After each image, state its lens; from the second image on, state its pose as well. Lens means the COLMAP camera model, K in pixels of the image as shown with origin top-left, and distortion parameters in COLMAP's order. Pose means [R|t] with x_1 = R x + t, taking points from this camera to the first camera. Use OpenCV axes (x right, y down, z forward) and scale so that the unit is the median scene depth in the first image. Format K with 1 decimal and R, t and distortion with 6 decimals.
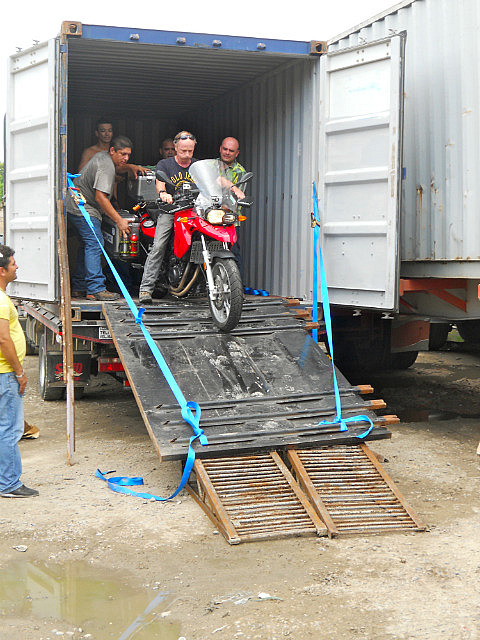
lens RADIAL K [[1049.1, 0, 240.0], [0, 1049.1, 320.0], [0, 0, 1]] dist [0.042500, -0.374017]
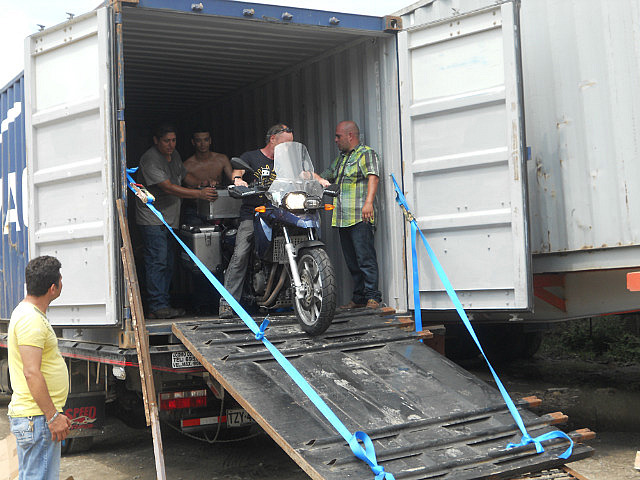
lens RADIAL K [[1041.3, 0, 301.3], [0, 1041.3, 239.0], [0, 0, 1]] dist [0.064819, -0.479358]
pose [[0.975198, -0.042080, 0.217298, -0.213049], [0.067232, 0.991690, -0.109685, 0.014275], [-0.210877, 0.121574, 0.969923, 0.191415]]
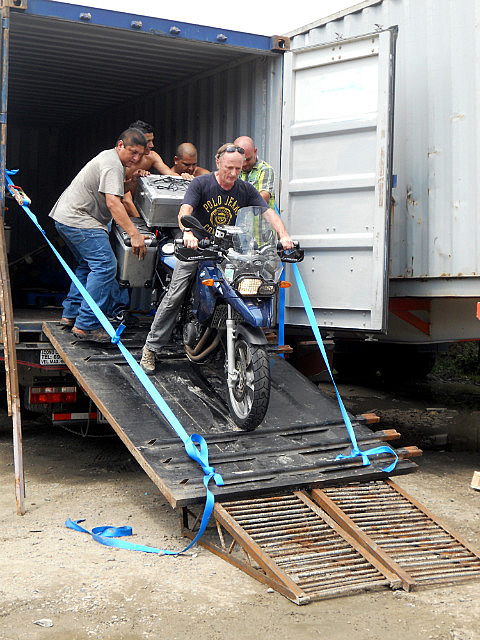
lens RADIAL K [[1049.1, 0, 240.0], [0, 1049.1, 320.0], [0, 0, 1]] dist [0.042500, -0.374017]
pose [[0.976723, 0.006011, 0.214421, -0.162688], [0.001572, 0.999380, -0.035180, 0.012597], [-0.214500, 0.034699, 0.976108, 0.134848]]
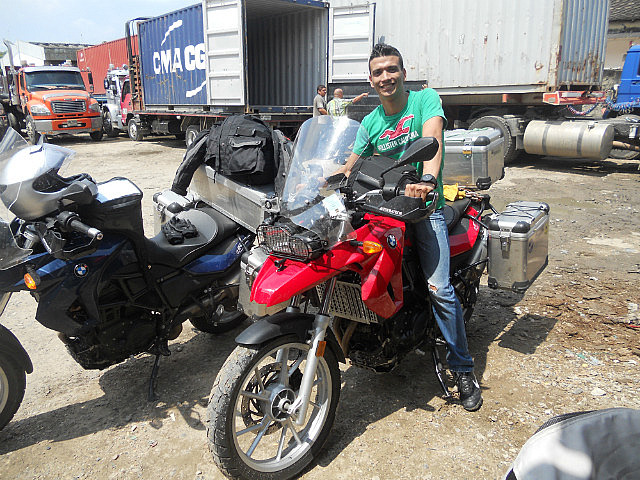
lens RADIAL K [[503.7, 0, 318.9], [0, 503.7, 257.1], [0, 0, 1]] dist [-0.037172, 0.004623]
pose [[0.901595, -0.132431, 0.411810, -0.571006], [0.032920, 0.970230, 0.239937, 0.052232], [-0.431326, -0.202769, 0.879115, -0.221695]]
